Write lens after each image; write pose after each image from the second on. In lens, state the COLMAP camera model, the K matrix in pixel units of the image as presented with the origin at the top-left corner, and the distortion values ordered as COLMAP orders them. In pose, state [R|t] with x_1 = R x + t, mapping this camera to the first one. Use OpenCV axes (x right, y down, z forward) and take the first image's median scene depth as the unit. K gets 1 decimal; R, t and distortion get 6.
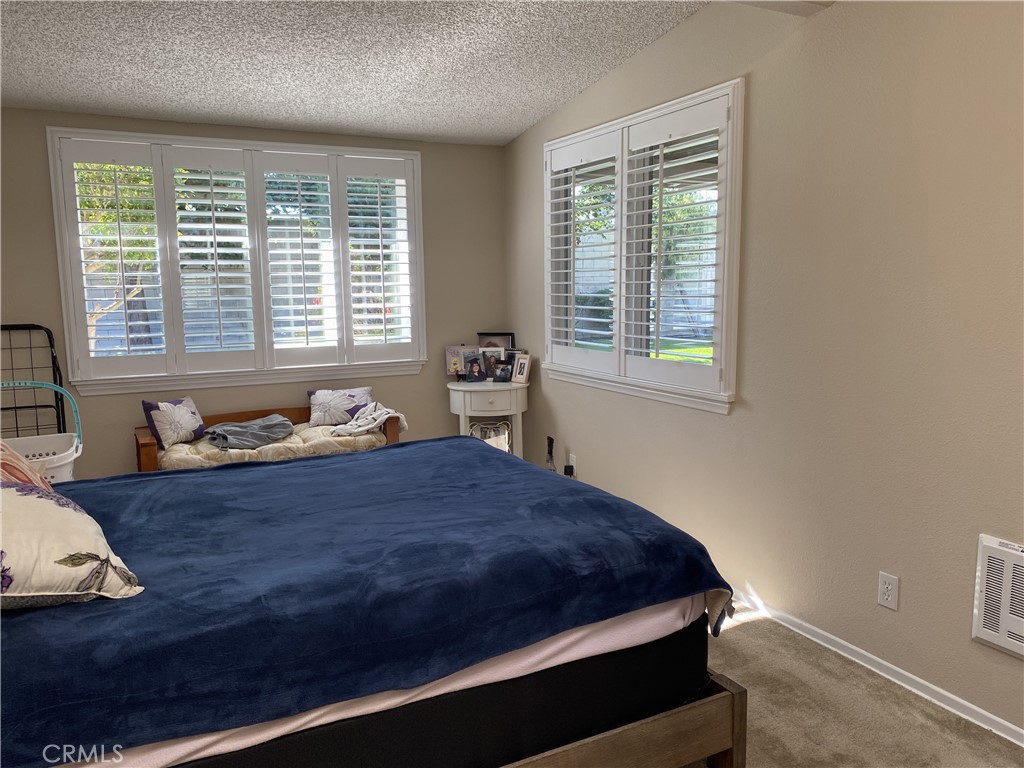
lens RADIAL K [[781.6, 0, 516.4], [0, 781.6, 381.6], [0, 0, 1]] dist [0.025473, -0.012467]
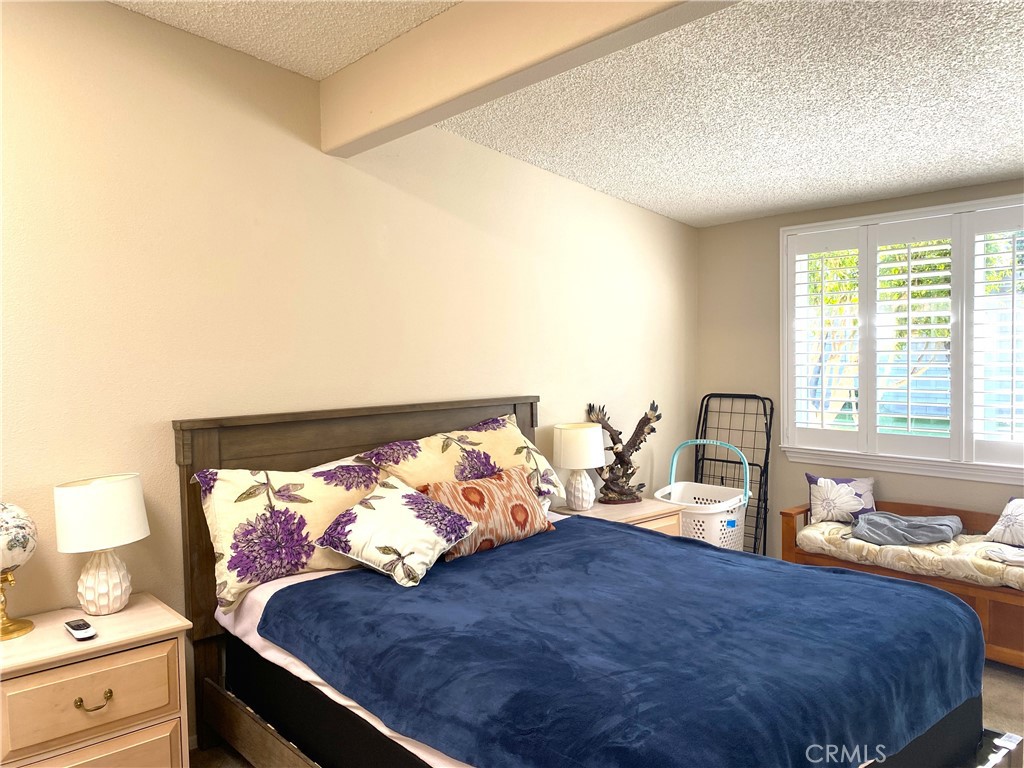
lens RADIAL K [[781.6, 0, 519.9], [0, 781.6, 388.6], [0, 0, 1]] dist [0.025473, -0.012467]
pose [[0.253078, 0.054925, -0.965886, 0.478278], [-0.112922, 0.993240, 0.026893, -0.080379], [0.960833, 0.102264, 0.257569, 0.383059]]
